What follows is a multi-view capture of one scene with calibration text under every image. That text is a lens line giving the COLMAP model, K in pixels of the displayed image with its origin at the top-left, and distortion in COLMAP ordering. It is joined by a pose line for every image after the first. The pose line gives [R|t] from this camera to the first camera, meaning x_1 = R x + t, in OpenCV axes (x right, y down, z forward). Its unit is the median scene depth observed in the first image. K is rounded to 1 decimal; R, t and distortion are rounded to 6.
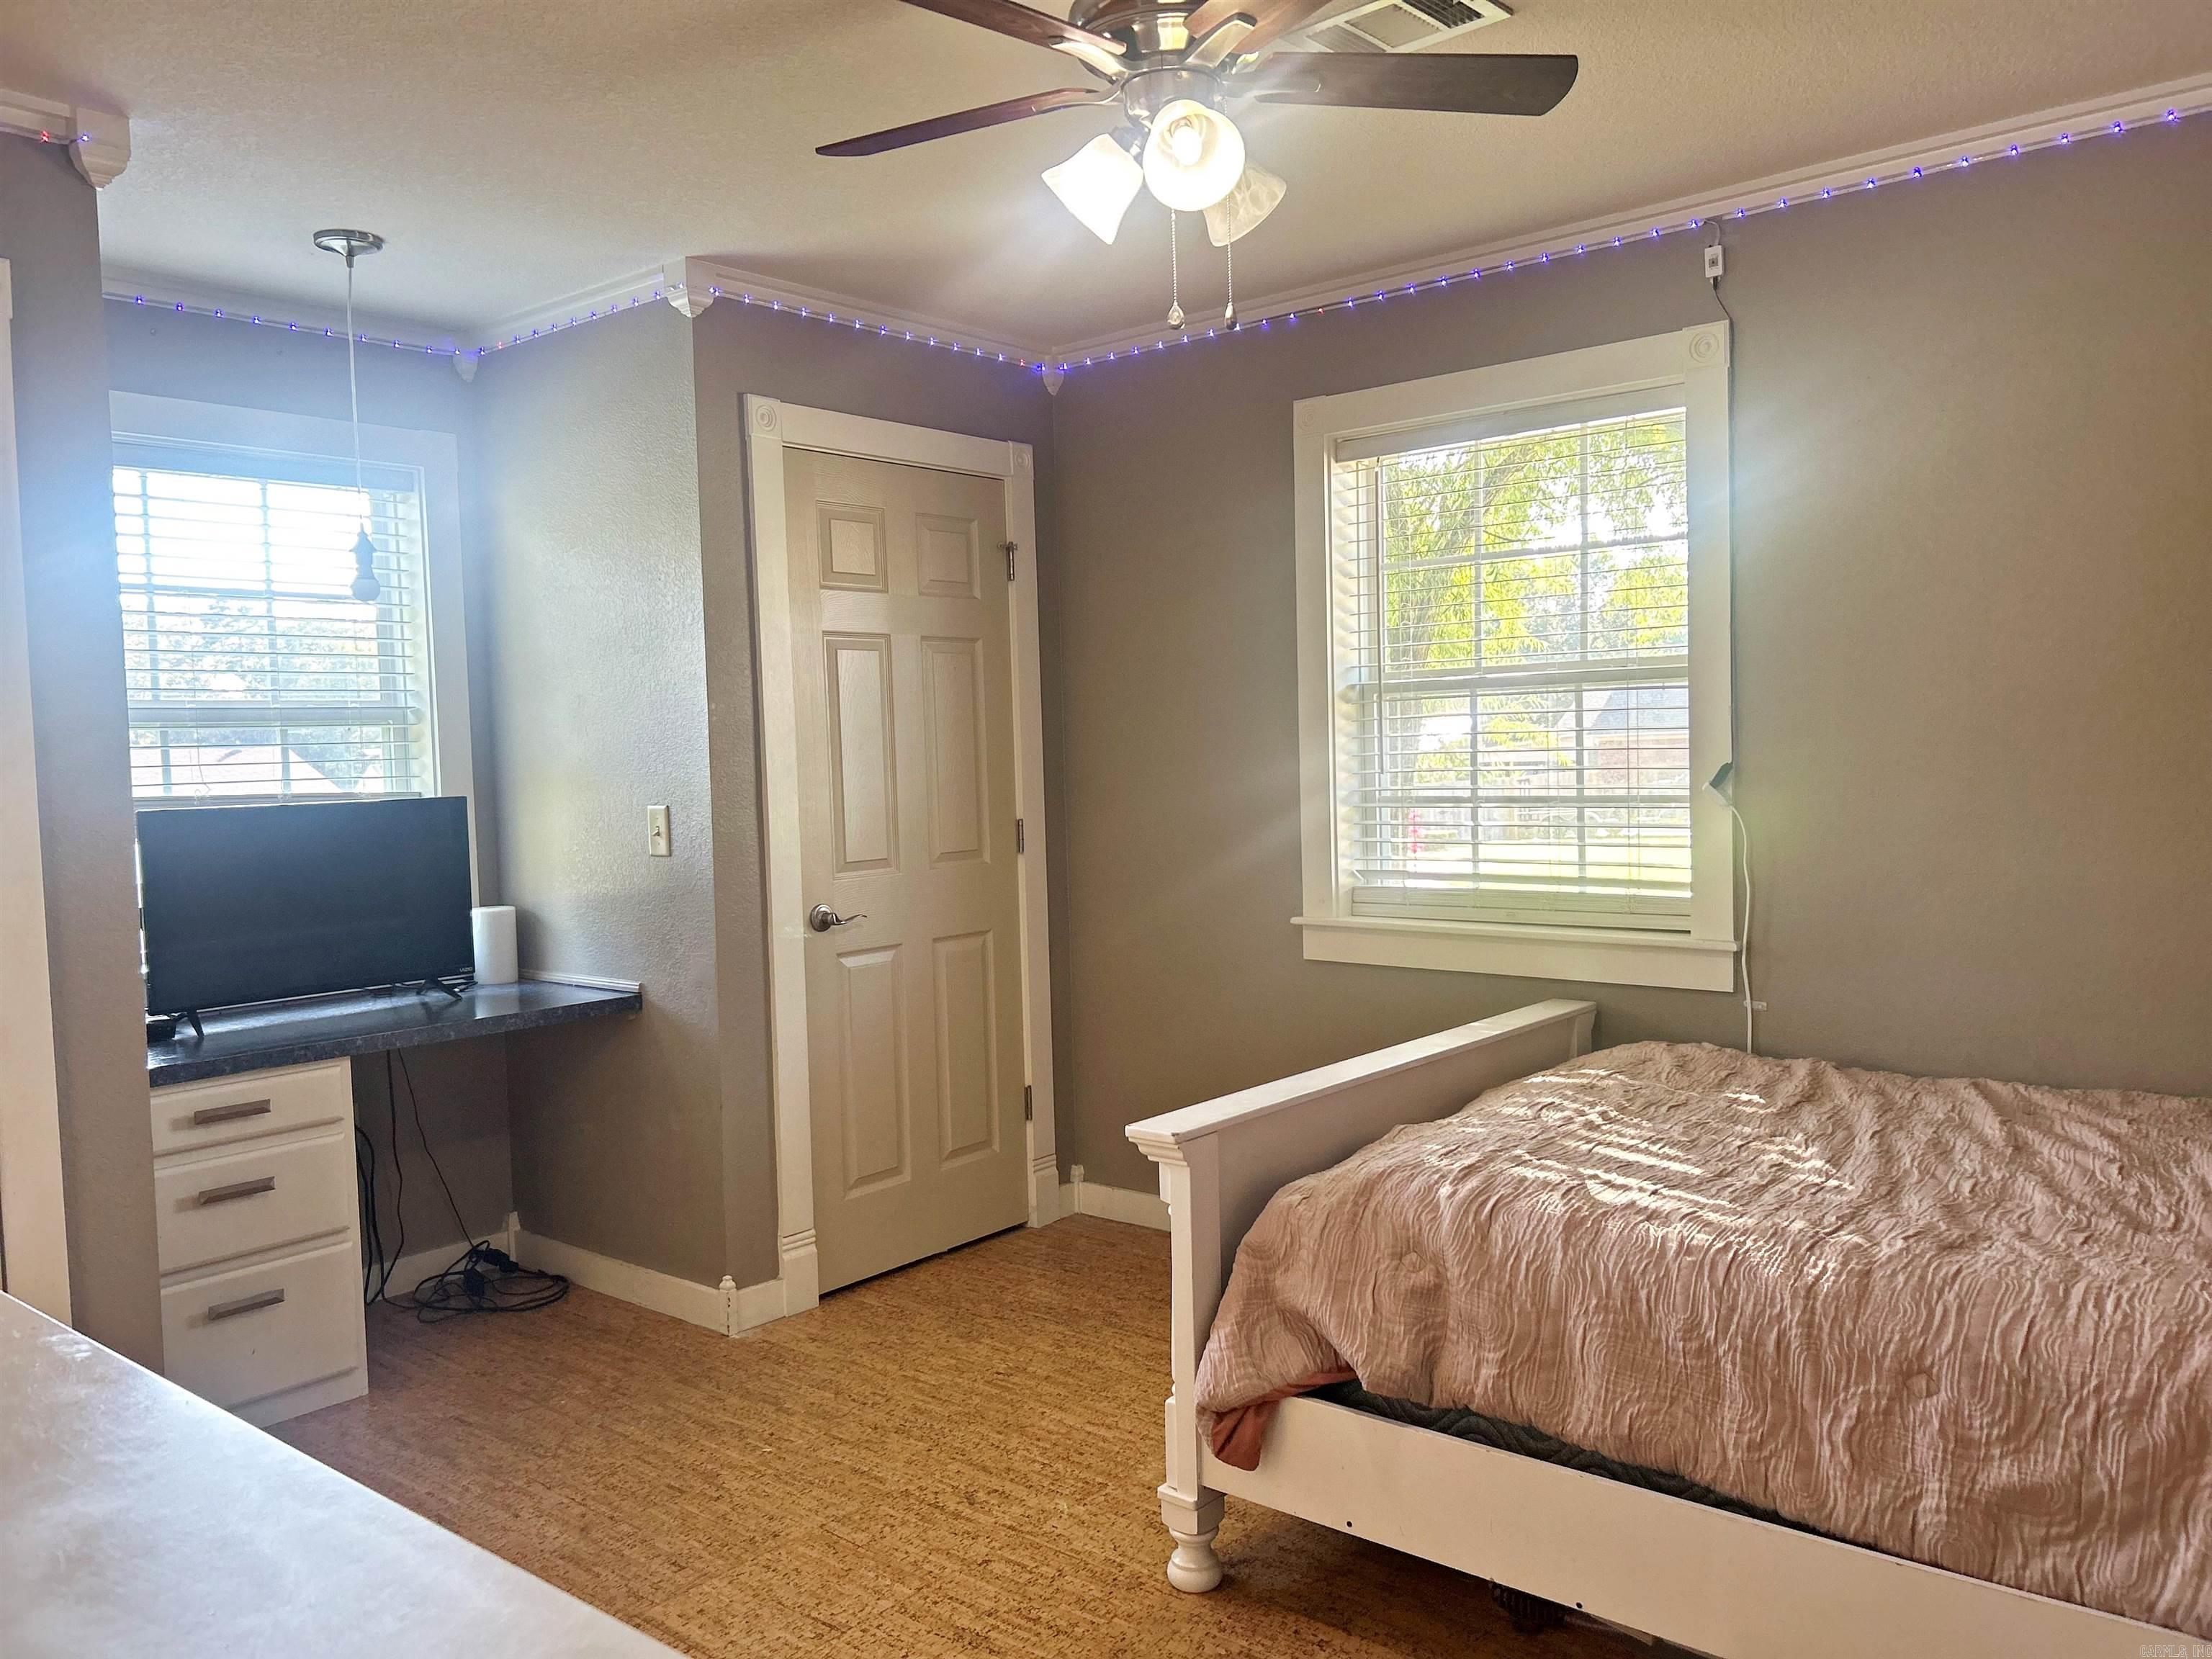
lens RADIAL K [[1683.9, 0, 1123.3], [0, 1683.9, 829.5], [0, 0, 1]] dist [0.023123, -0.039249]
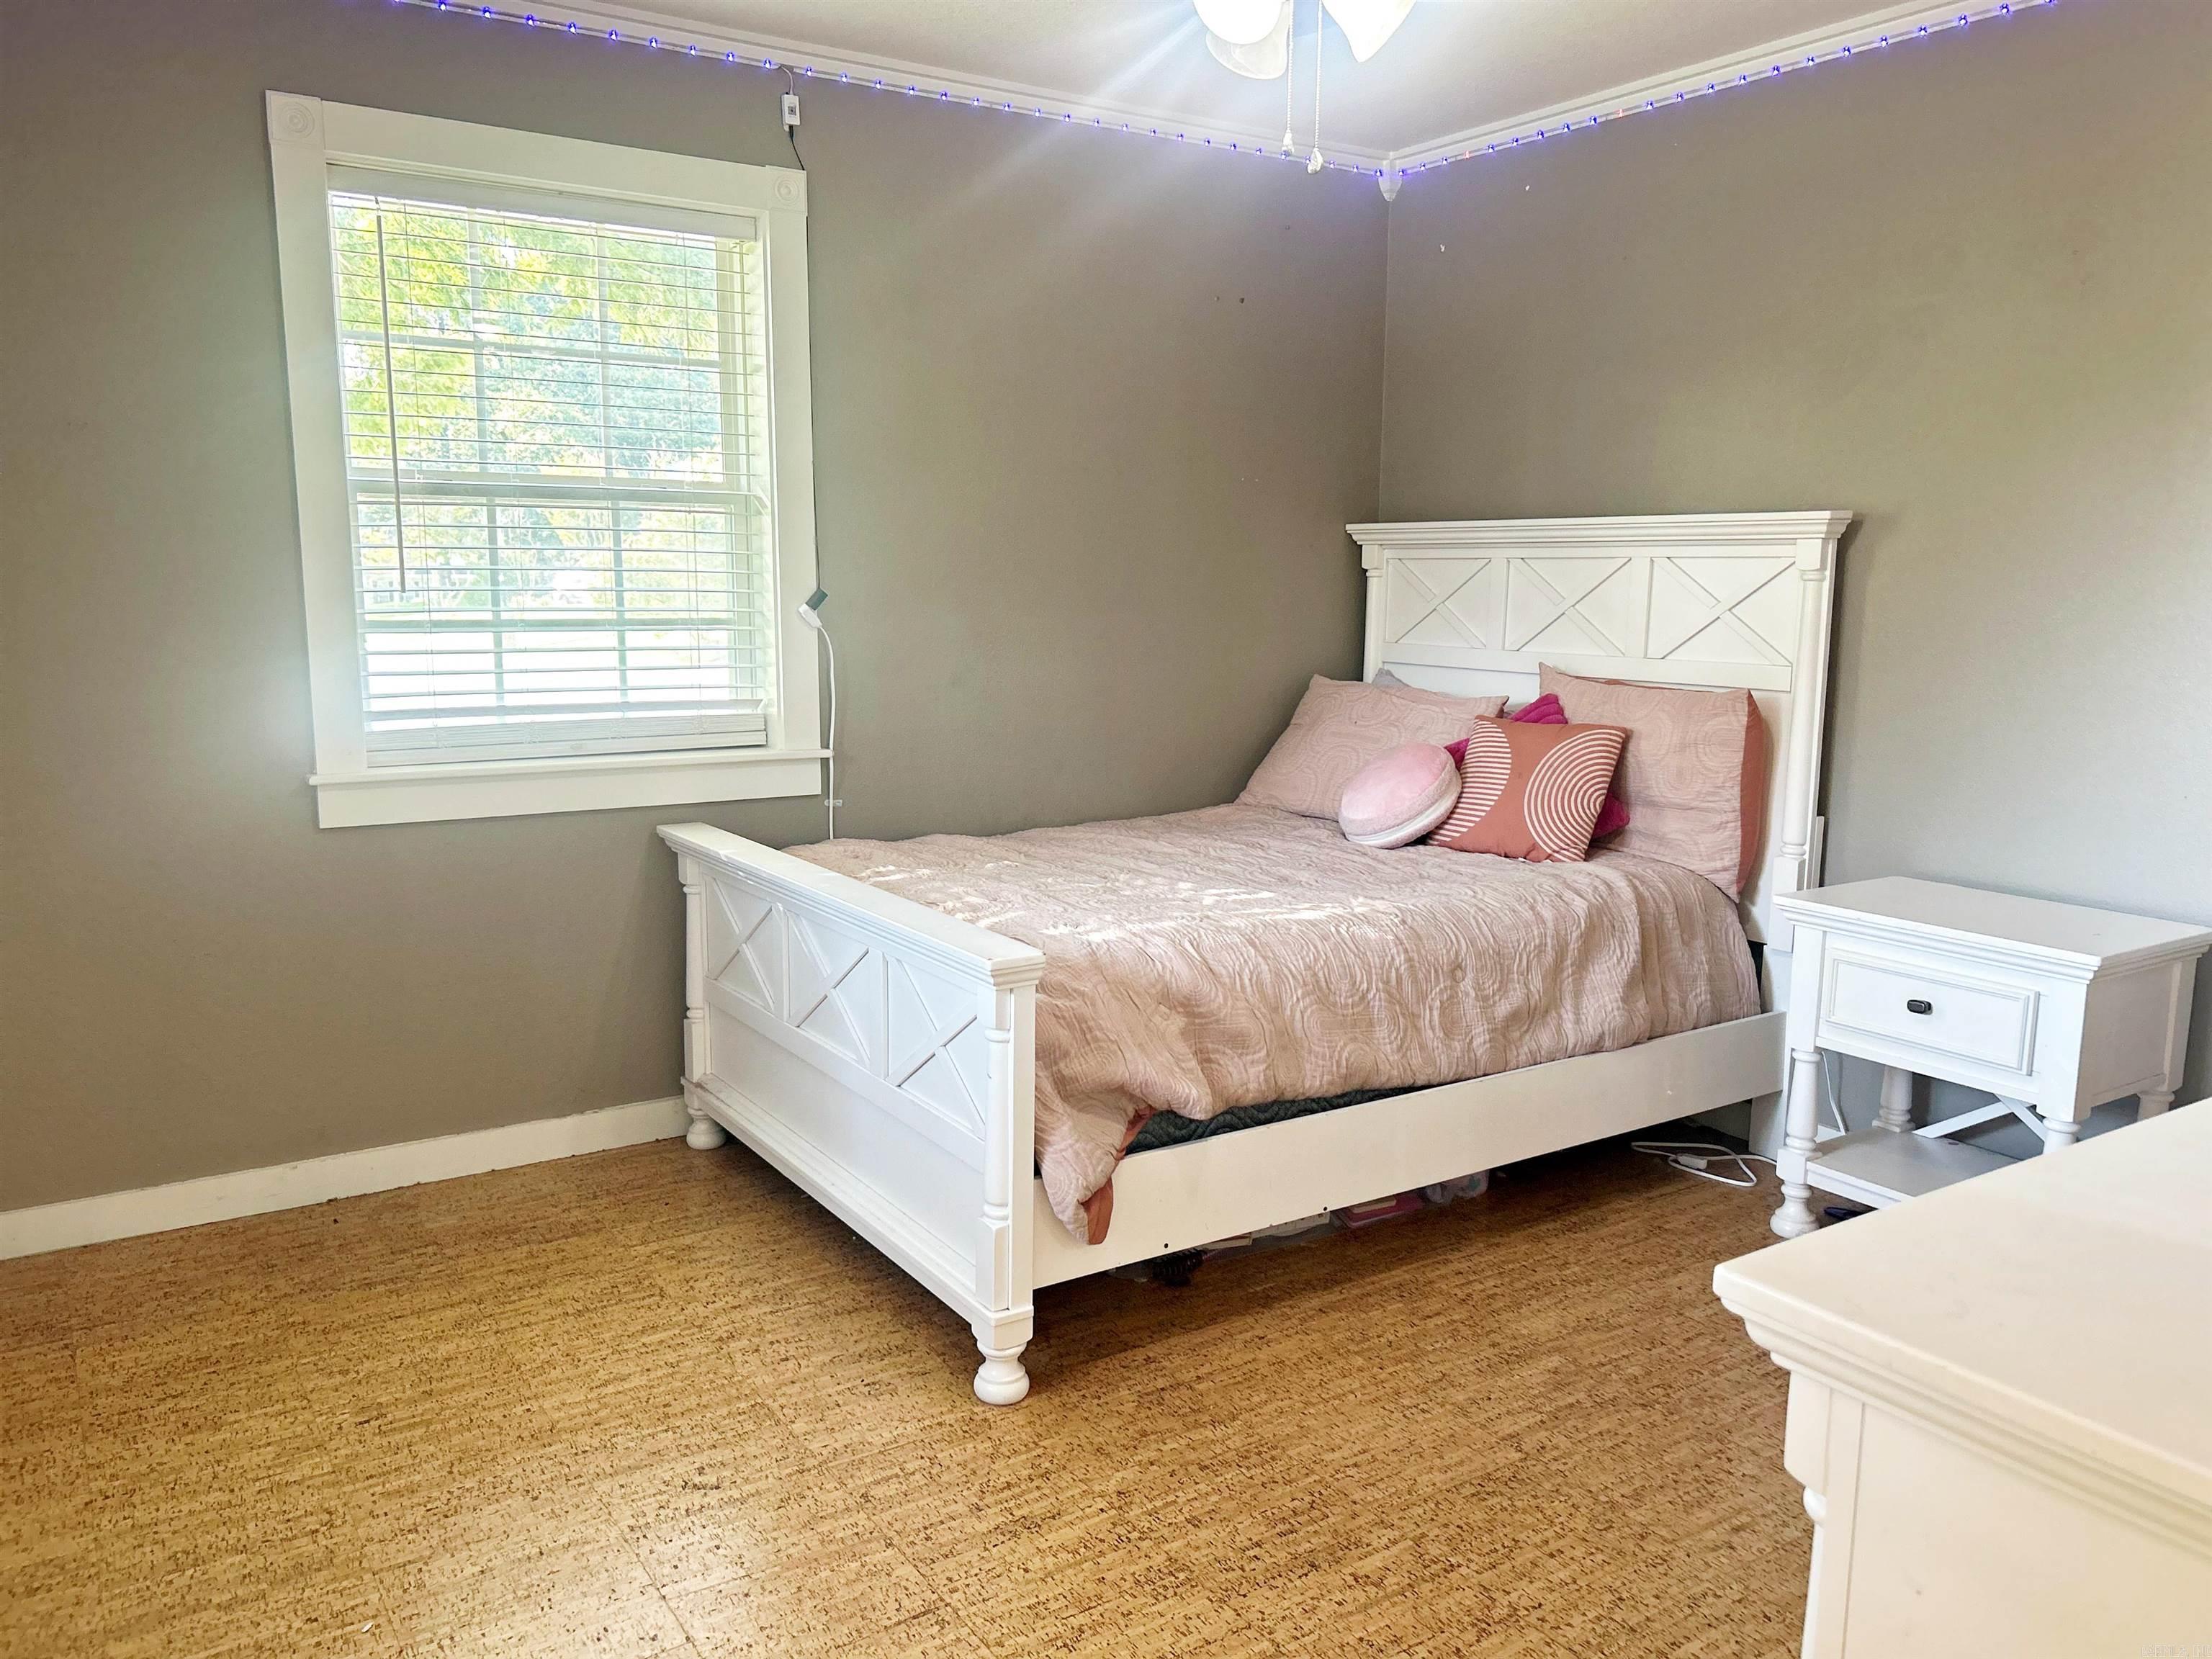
lens RADIAL K [[1683.9, 0, 1123.5], [0, 1683.9, 840.3], [0, 0, 1]] dist [0.023123, -0.039249]
pose [[0.266687, -0.123480, 0.955840, -0.663308], [0.028802, 0.992337, 0.120159, -0.001826], [-0.963353, -0.004515, 0.268200, 0.508254]]
